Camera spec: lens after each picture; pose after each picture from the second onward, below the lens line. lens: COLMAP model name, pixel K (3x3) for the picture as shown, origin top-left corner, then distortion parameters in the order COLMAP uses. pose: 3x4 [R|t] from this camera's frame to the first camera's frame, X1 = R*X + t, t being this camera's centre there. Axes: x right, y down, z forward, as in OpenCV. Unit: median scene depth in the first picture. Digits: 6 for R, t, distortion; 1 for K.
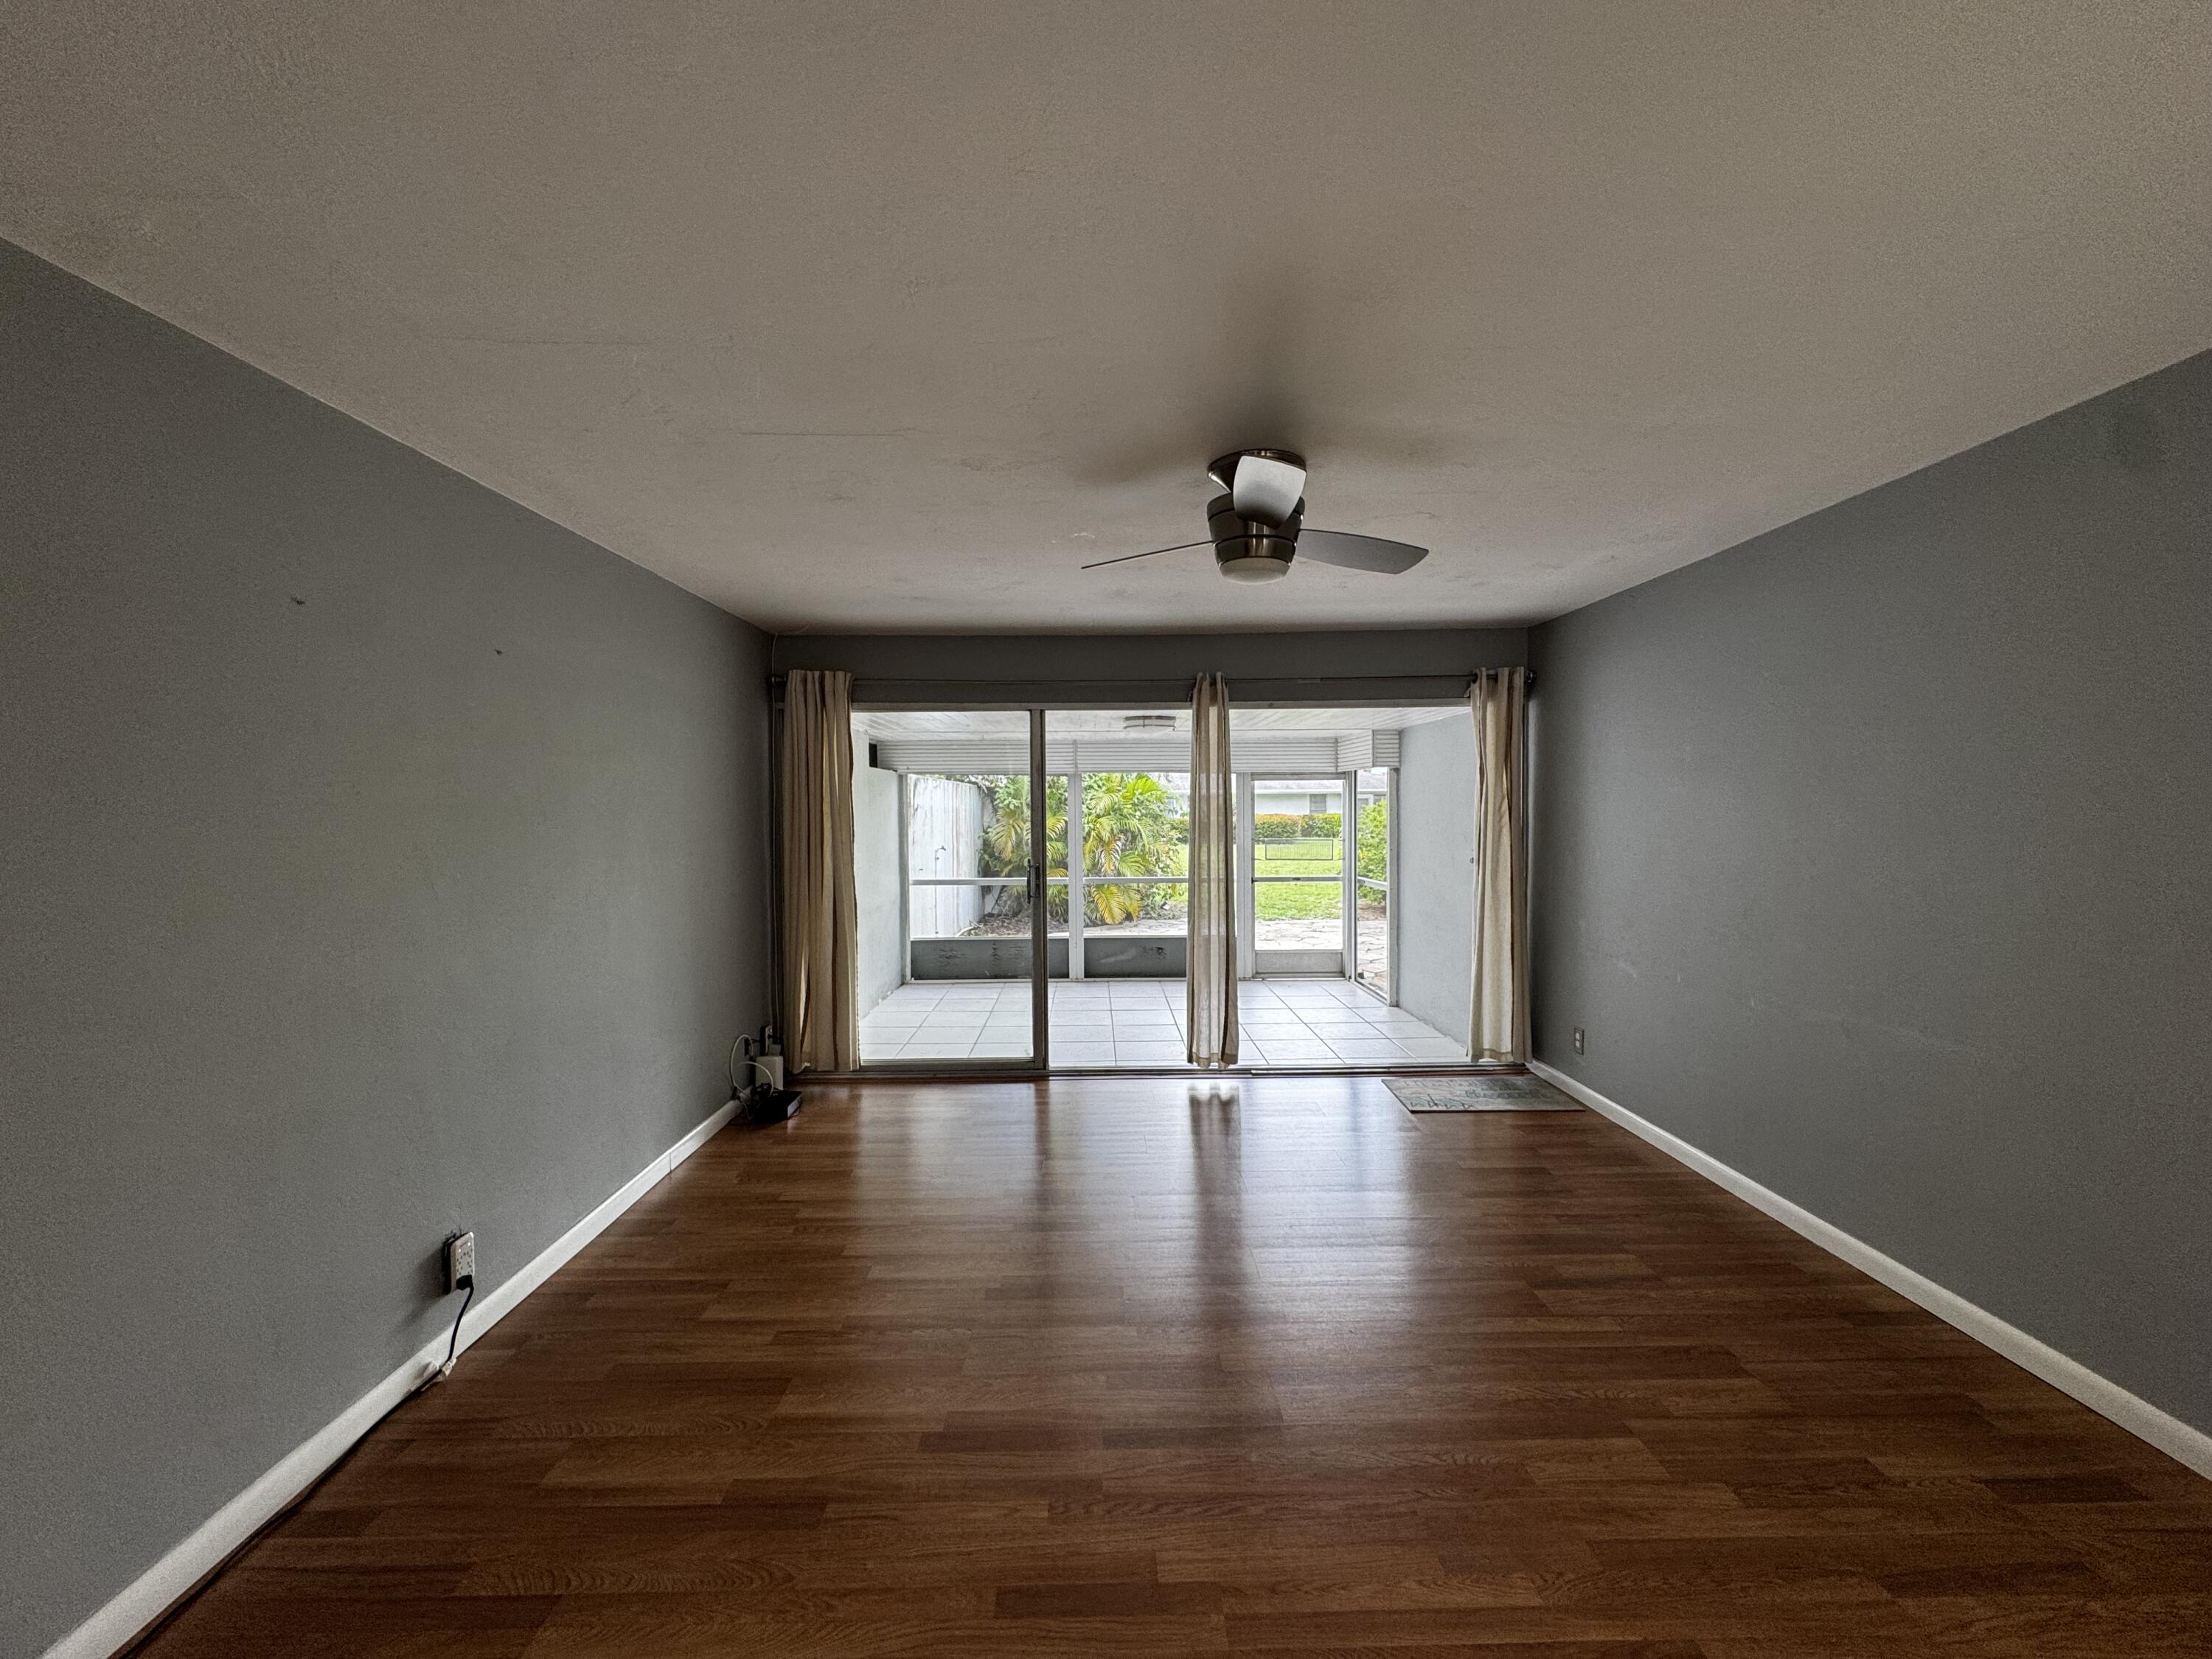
lens RADIAL K [[884.2, 0, 1105.6], [0, 884.2, 833.8], [0, 0, 1]] dist [-0.005392, 0.000757]
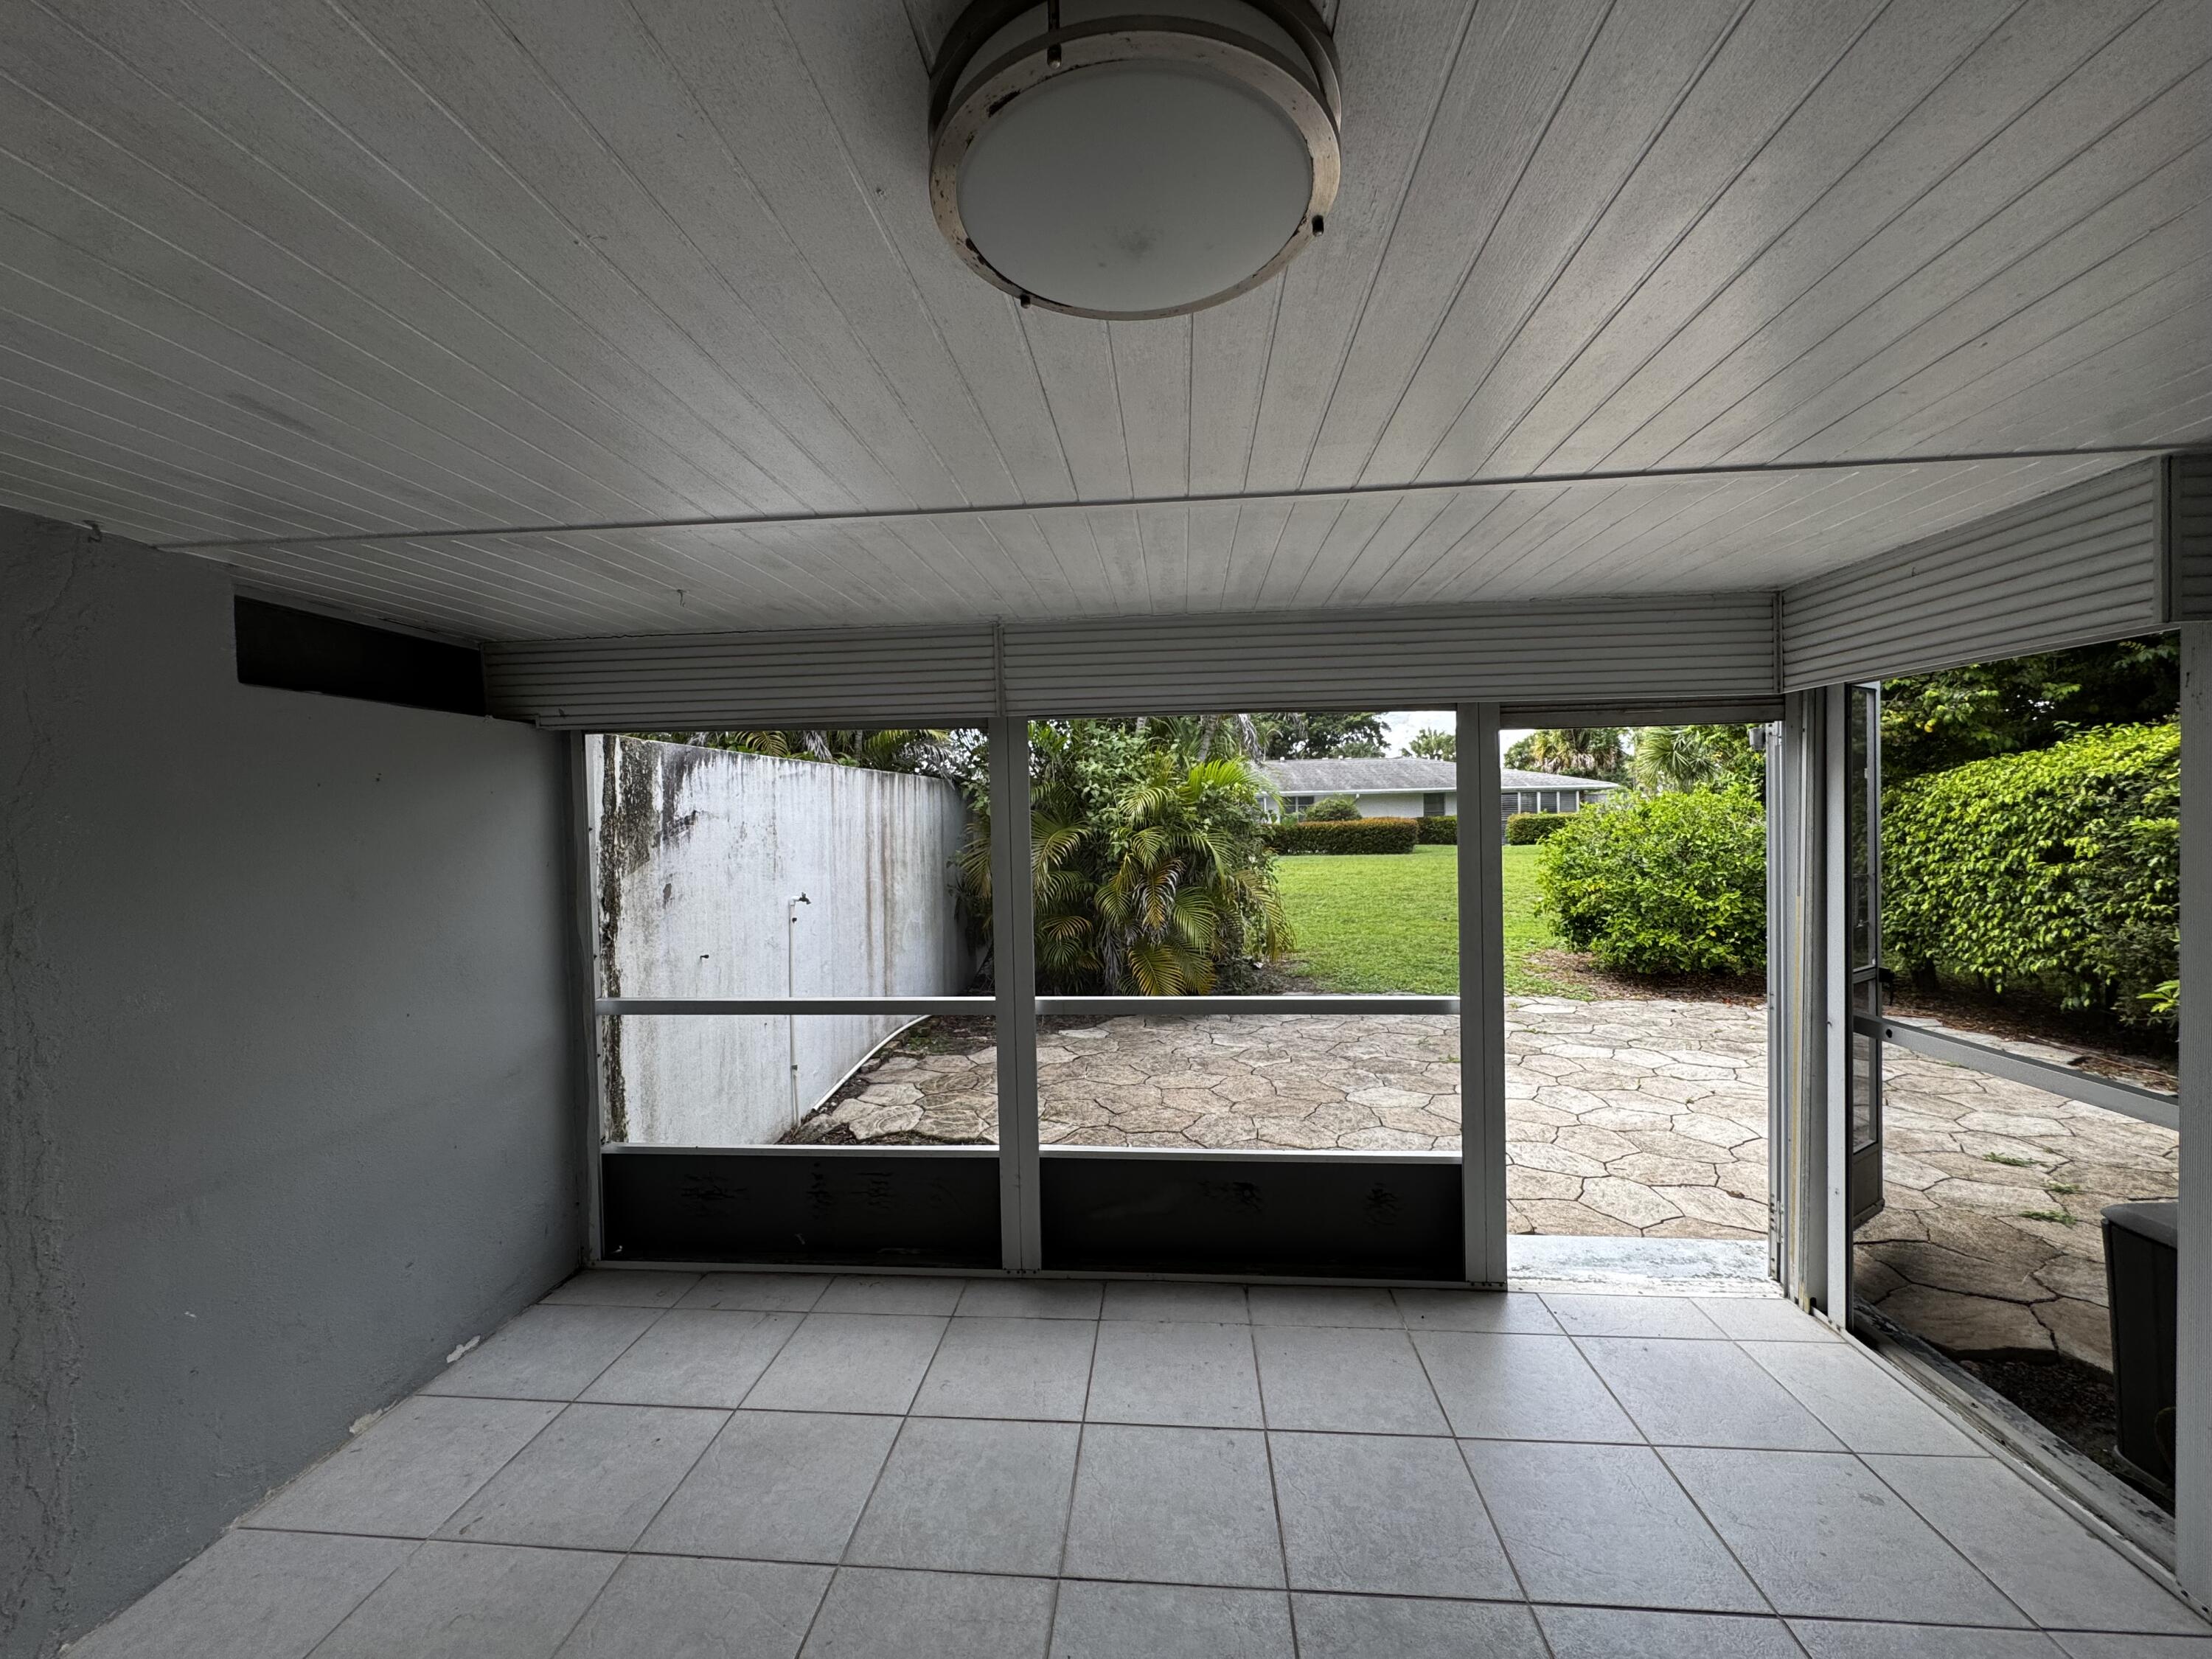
lens RADIAL K [[884.2, 0, 1105.6], [0, 884.2, 833.8], [0, 0, 1]] dist [-0.005392, 0.000757]
pose [[0.995179, -0.012218, -0.097307, 0.070930], [0.011584, 0.999908, -0.007079, -0.029524], [0.097384, 0.005918, 0.995229, 1.081536]]
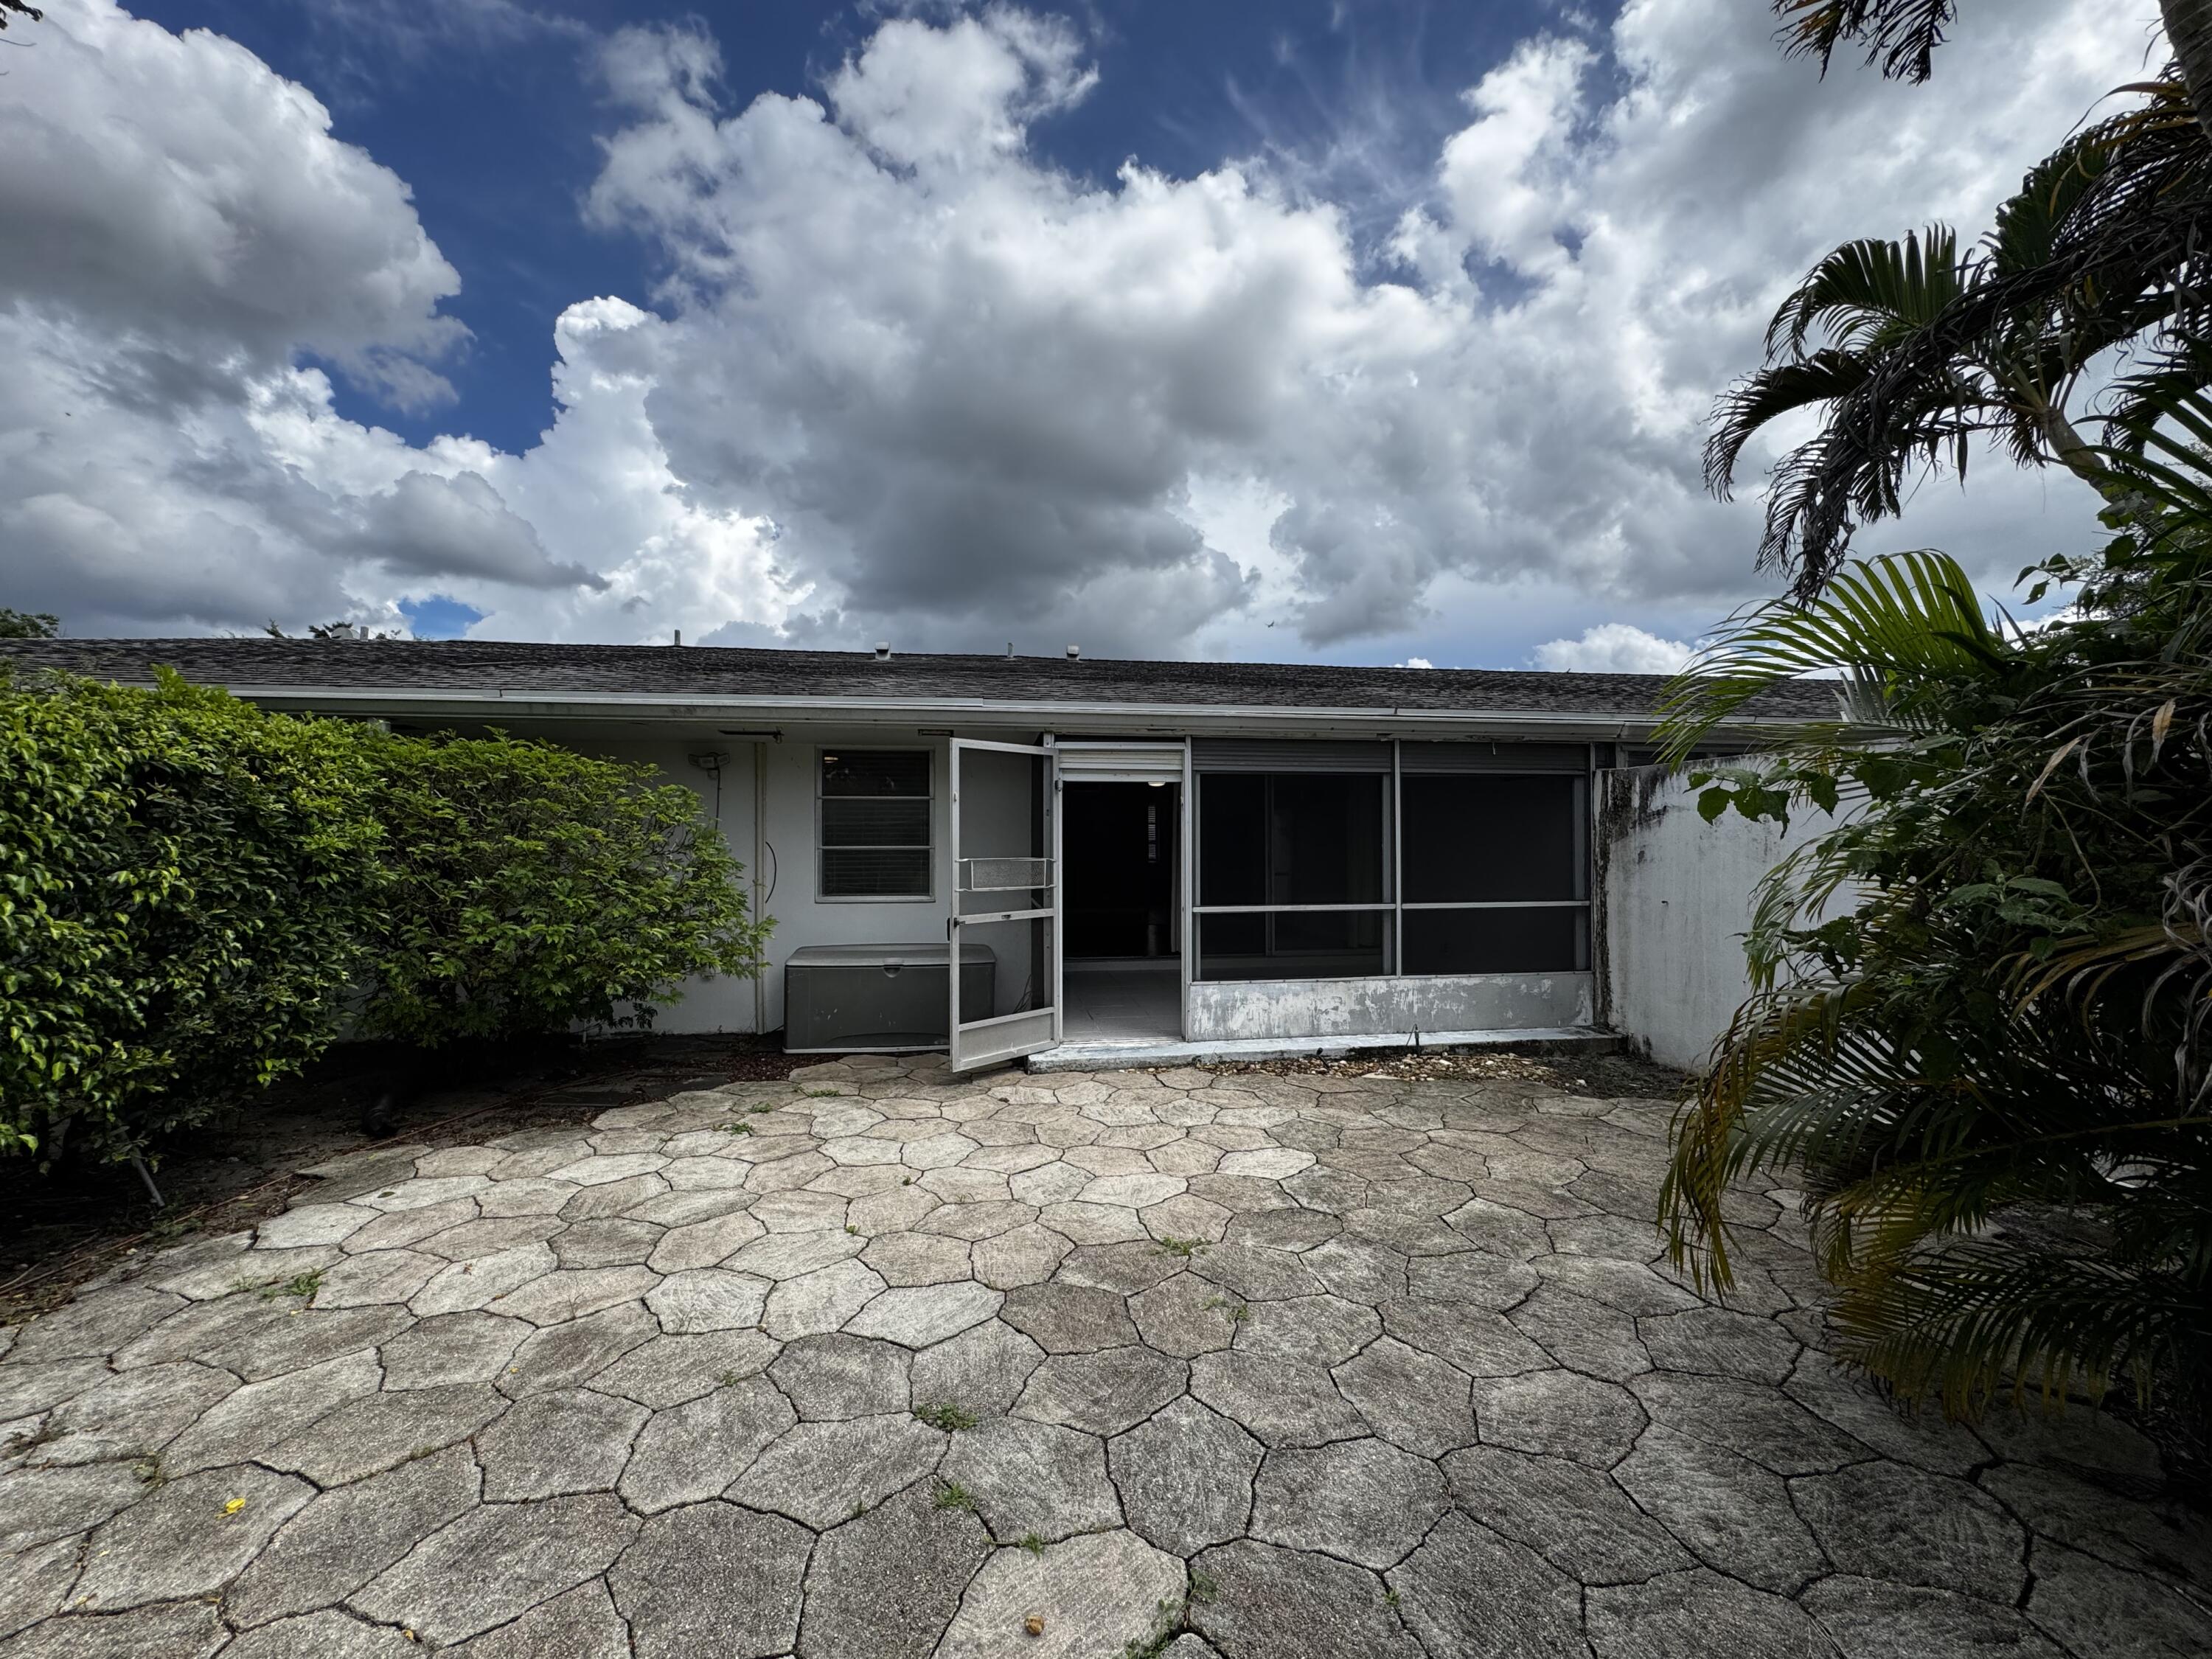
lens RADIAL K [[884.2, 0, 1105.6], [0, 884.2, 833.8], [0, 0, 1]] dist [-0.005392, 0.000757]
pose [[-0.990522, 0.006905, -0.137184, 0.518611], [0.003532, 0.999686, 0.024815, -0.052899], [0.137312, 0.024095, -0.990235, 2.783642]]
